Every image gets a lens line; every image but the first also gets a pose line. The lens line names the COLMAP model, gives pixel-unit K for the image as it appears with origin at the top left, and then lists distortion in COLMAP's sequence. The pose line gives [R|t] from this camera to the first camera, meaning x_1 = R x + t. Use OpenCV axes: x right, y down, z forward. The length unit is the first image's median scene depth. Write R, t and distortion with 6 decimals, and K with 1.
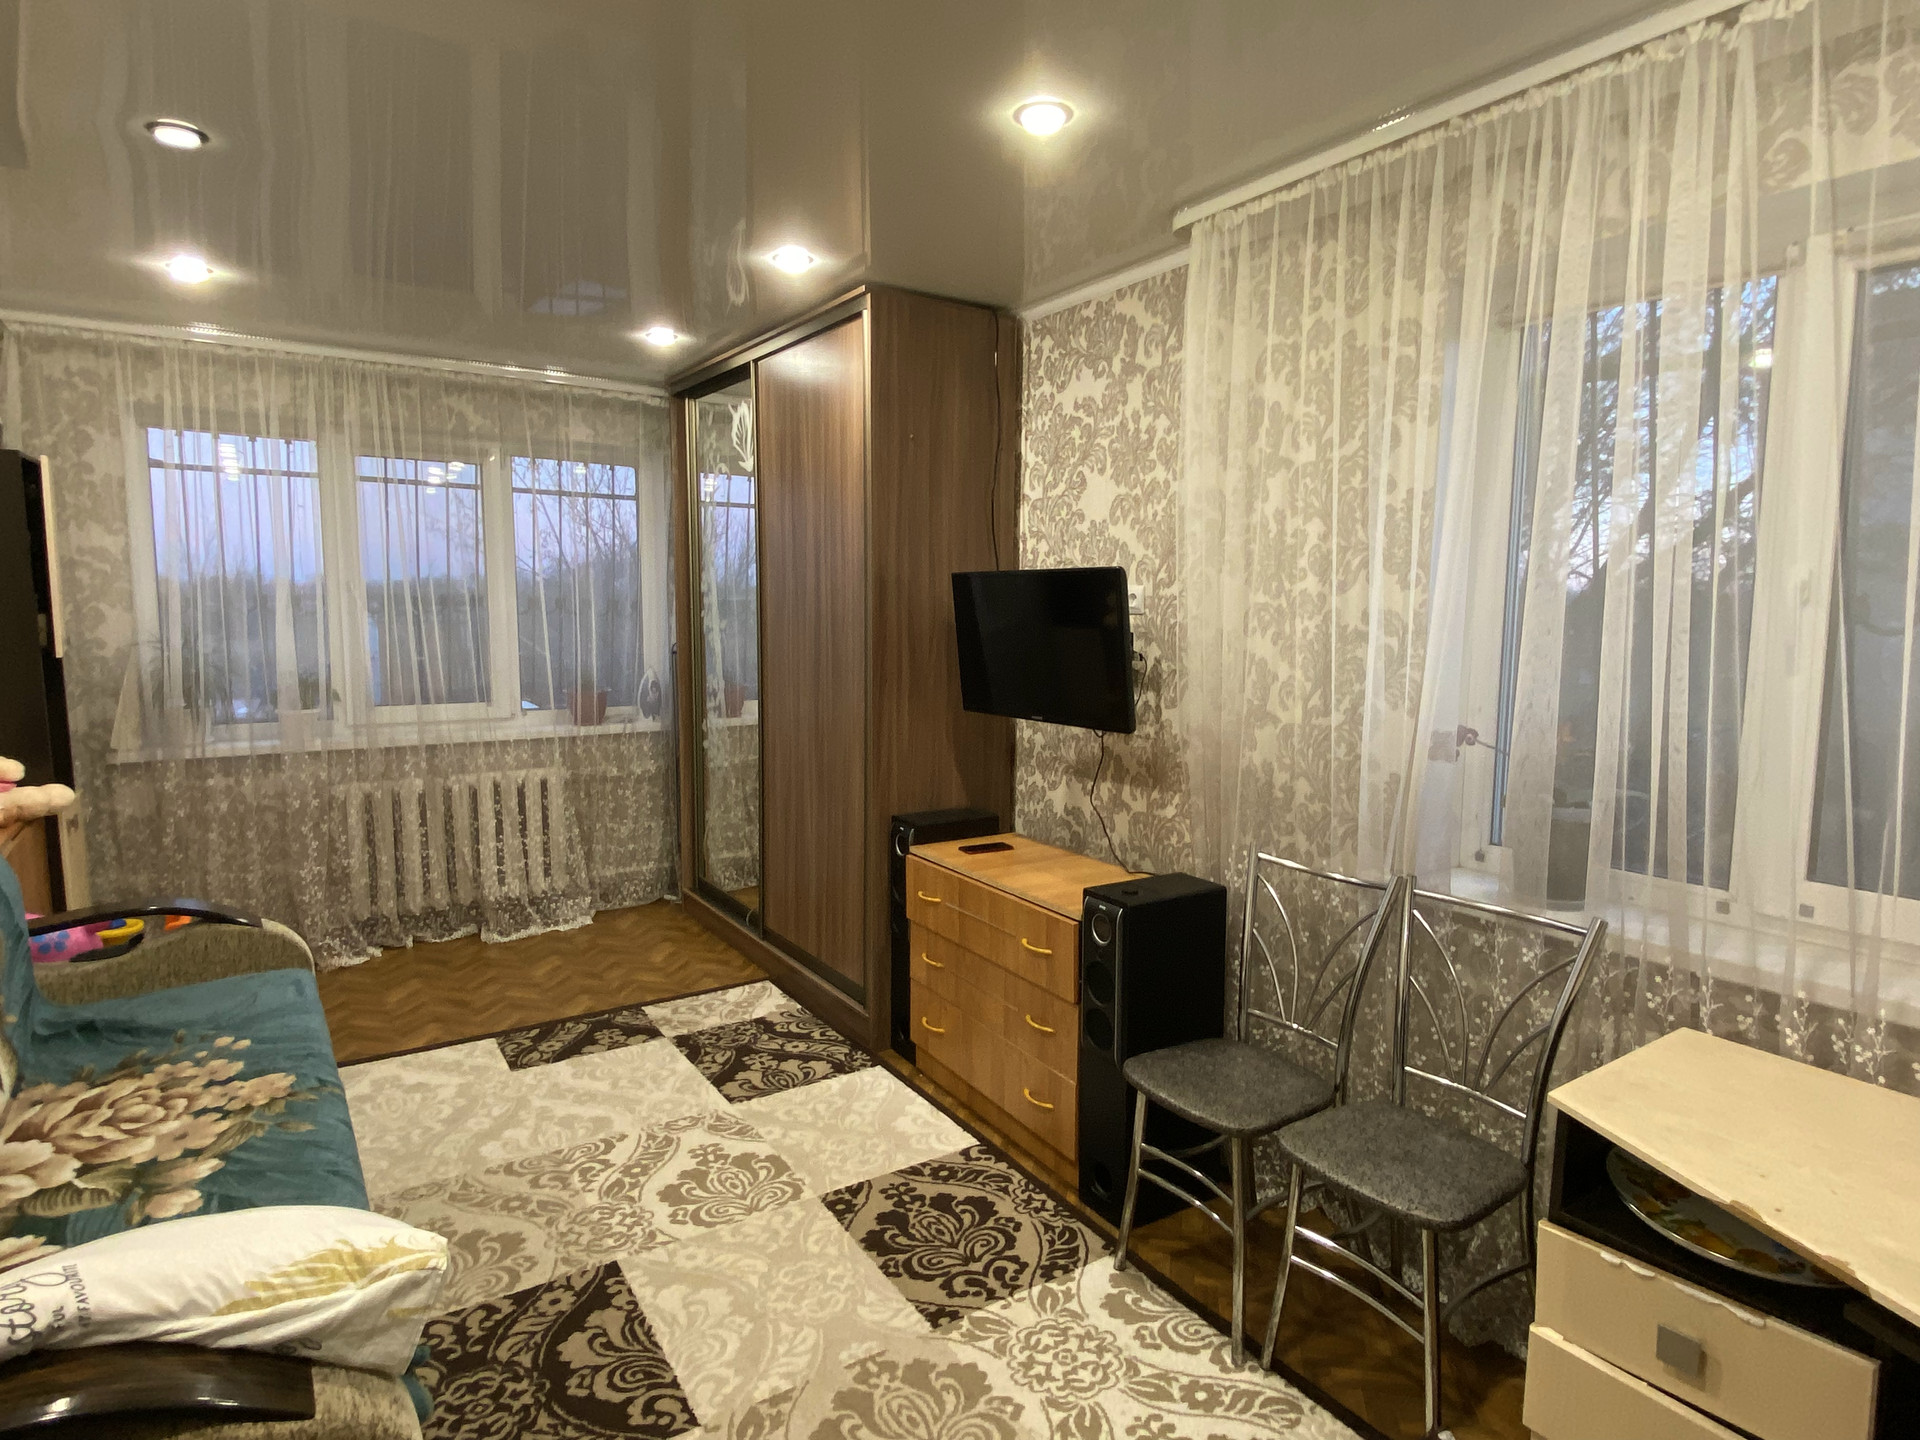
lens RADIAL K [[1012.3, 0, 935.8], [0, 1012.3, 713.1], [0, 0, 1]] dist [-0.023863, 0.001808]
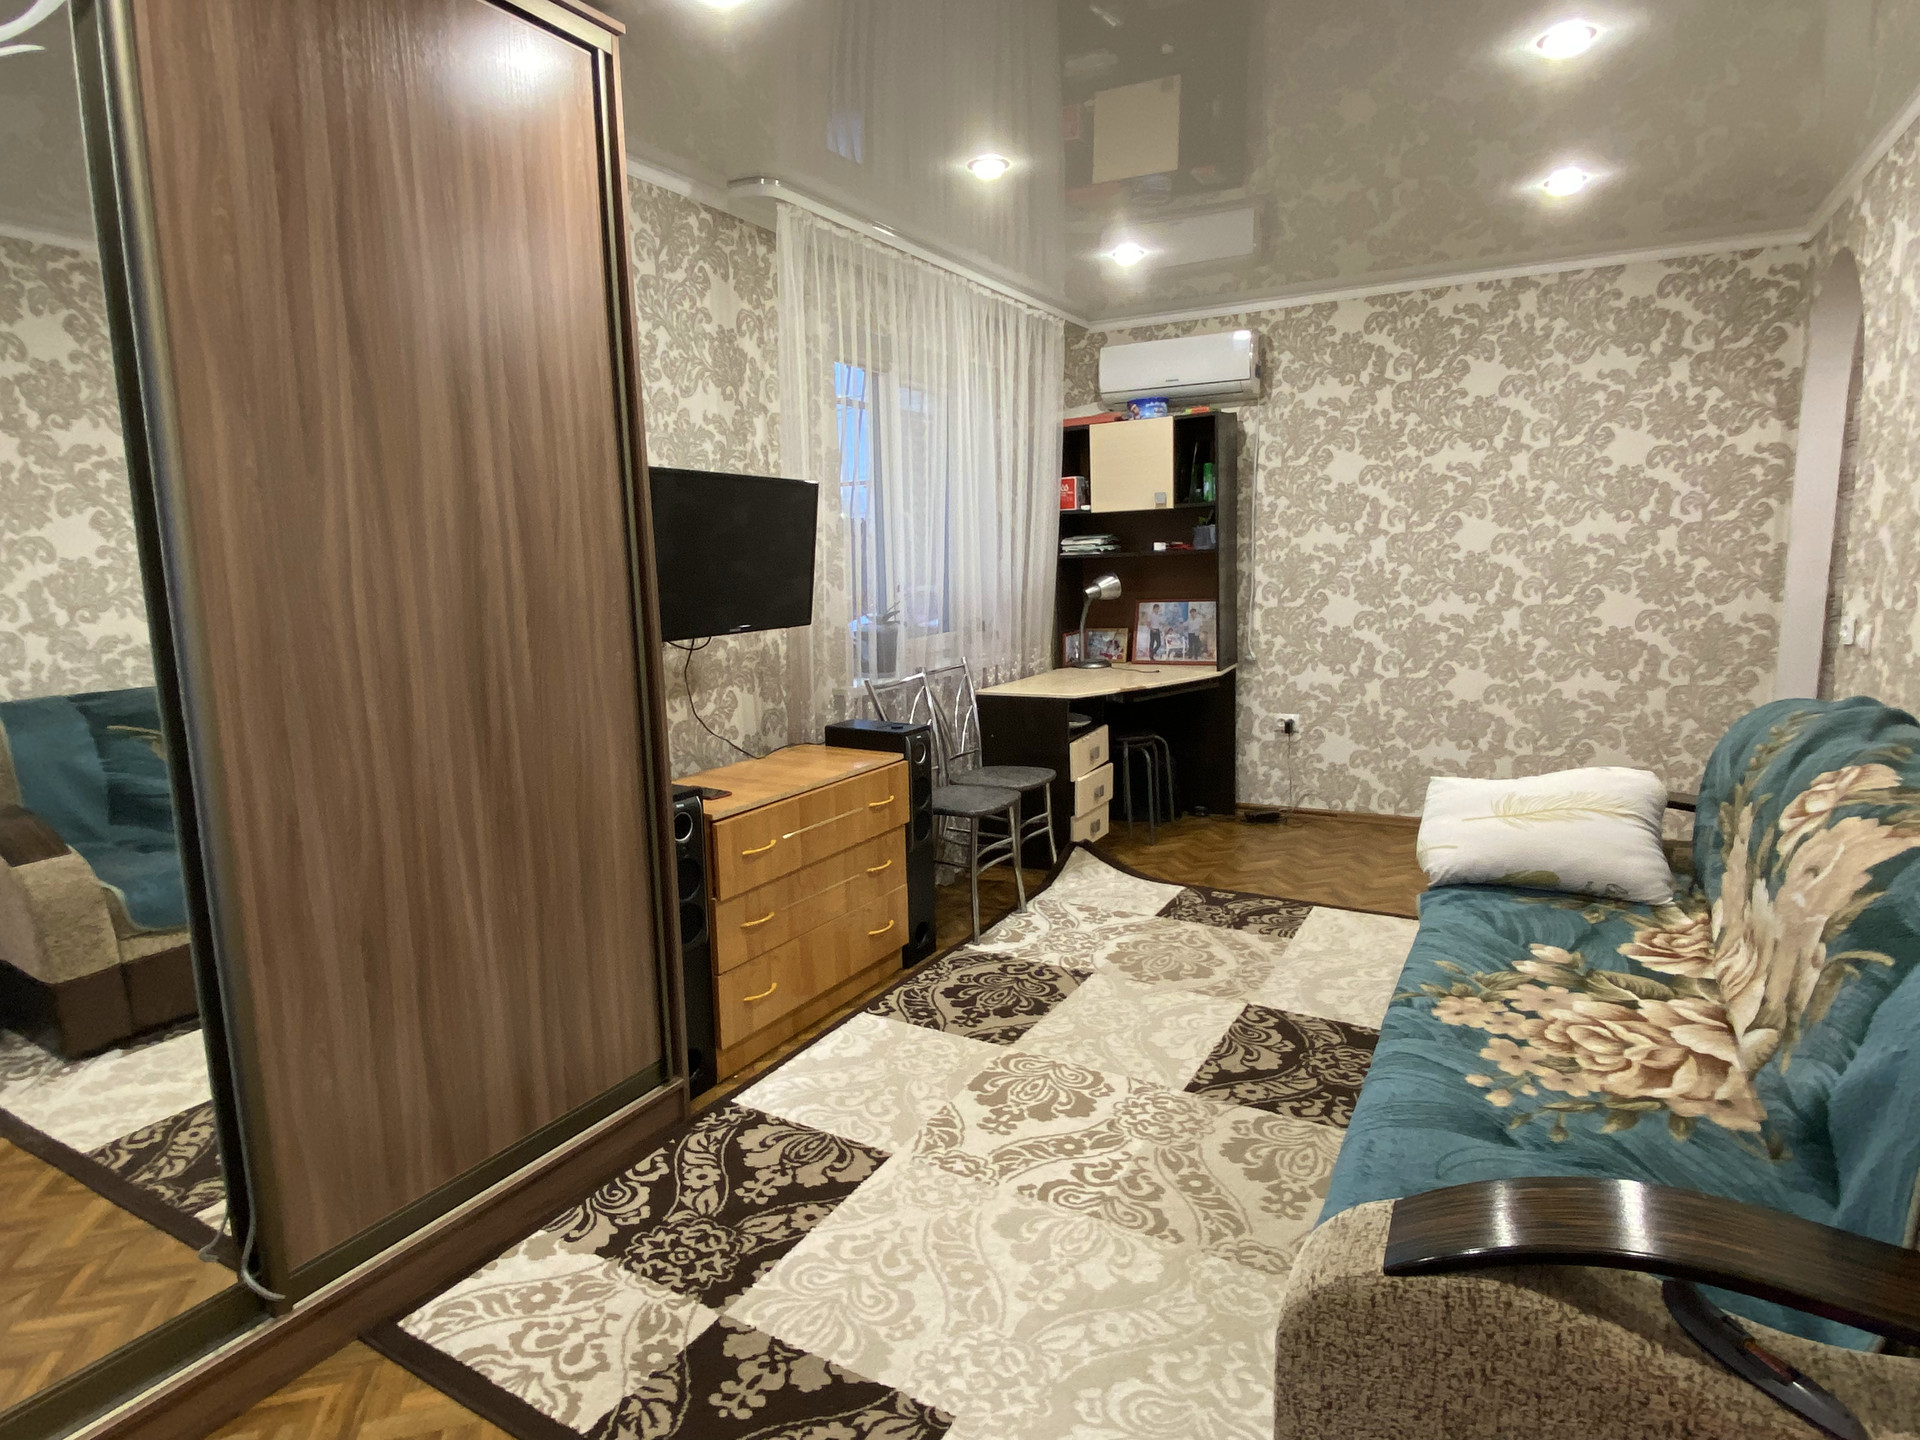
lens RADIAL K [[1012.3, 0, 935.8], [0, 1012.3, 713.1], [0, 0, 1]] dist [-0.023863, 0.001808]
pose [[-0.403162, -0.153124, 0.902227, -1.190135], [0.136841, 0.964730, 0.224880, -0.157087], [-0.904840, 0.214125, -0.367989, 1.617263]]
